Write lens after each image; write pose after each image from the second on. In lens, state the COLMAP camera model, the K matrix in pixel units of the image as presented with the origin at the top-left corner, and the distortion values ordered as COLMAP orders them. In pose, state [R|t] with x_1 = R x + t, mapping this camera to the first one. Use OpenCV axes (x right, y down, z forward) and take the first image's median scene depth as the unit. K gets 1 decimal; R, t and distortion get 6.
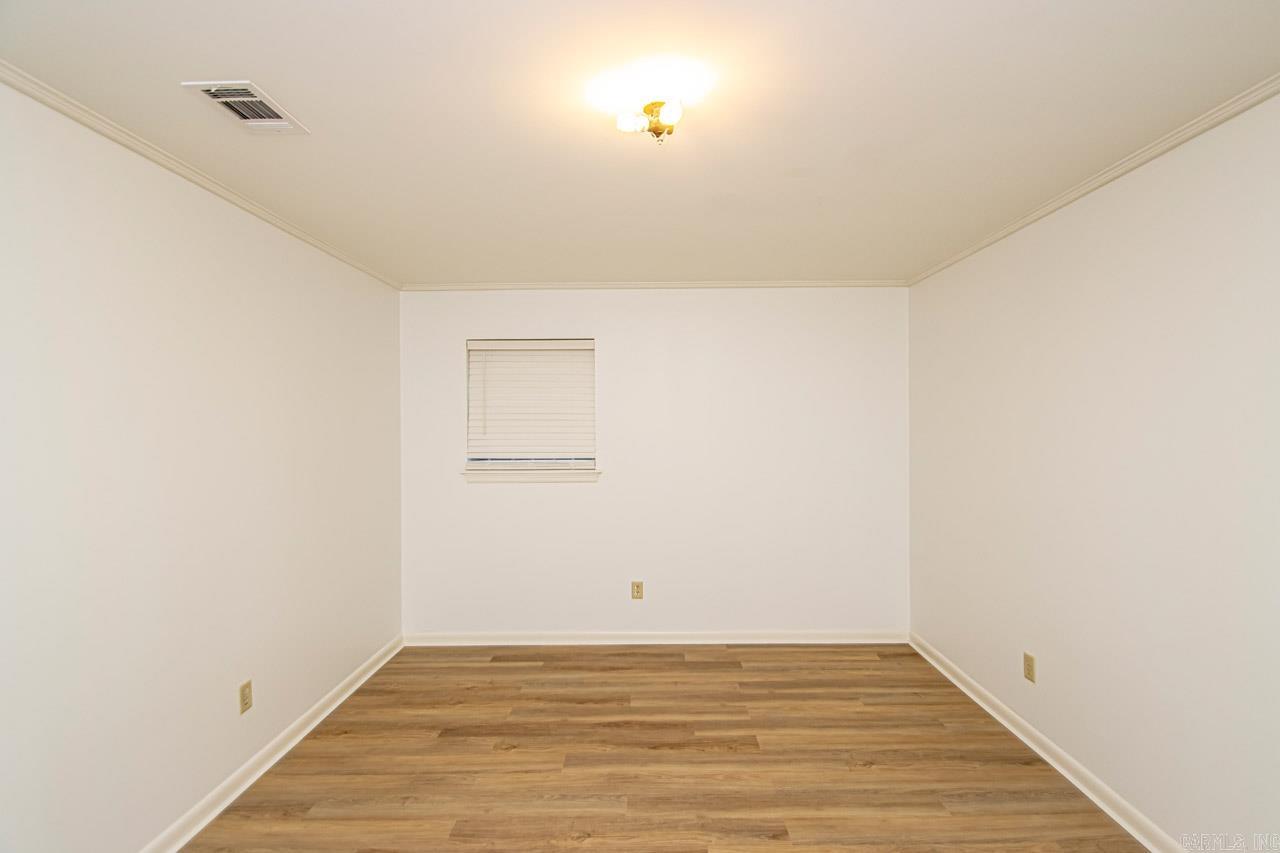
lens RADIAL K [[598.7, 0, 656.7], [0, 598.7, 424.4], [0, 0, 1]] dist [0.019103, -0.025733]
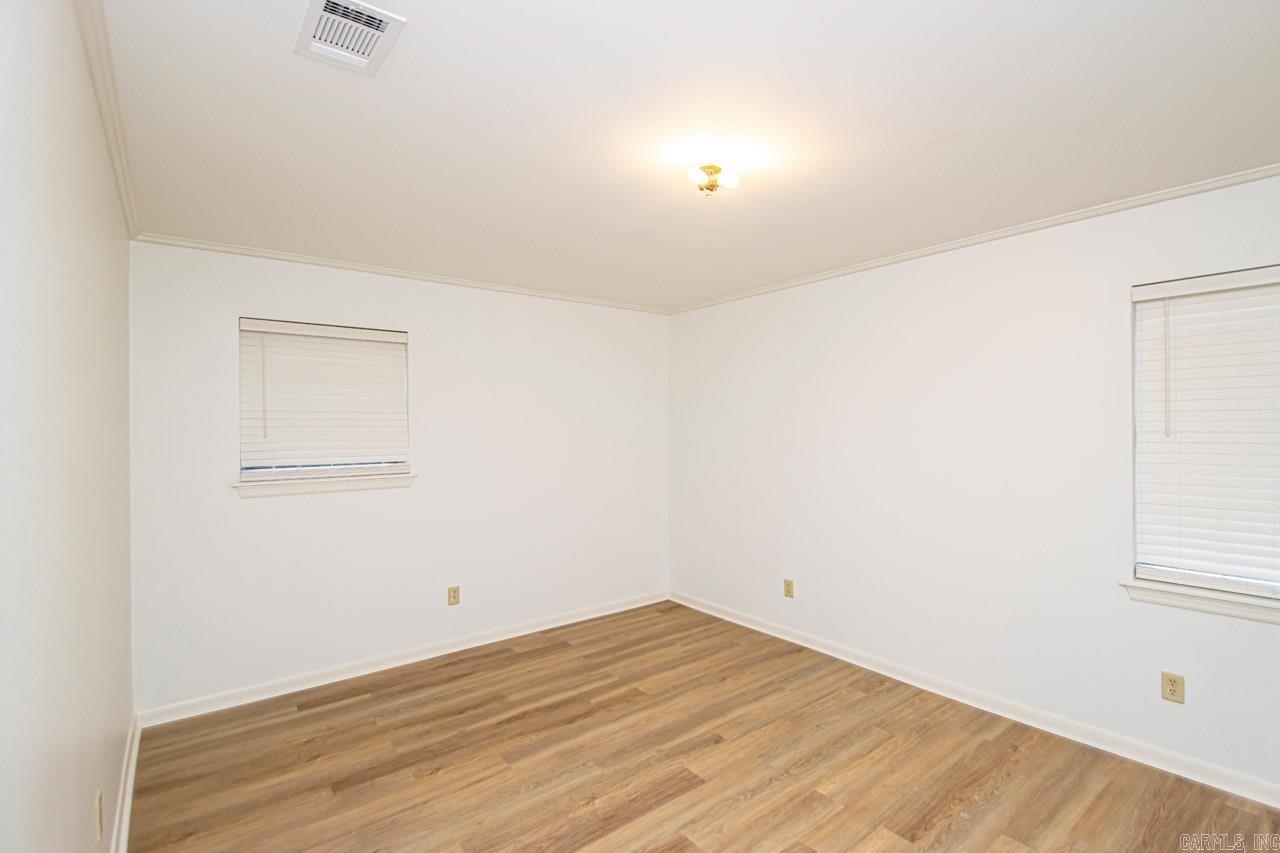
lens RADIAL K [[598.7, 0, 656.7], [0, 598.7, 424.4], [0, 0, 1]] dist [0.019103, -0.025733]
pose [[0.775392, 0.000921, 0.631480, -0.498010], [0.004219, 0.999969, -0.006638, 0.009832], [-0.631466, 0.007811, 0.775364, 0.054130]]
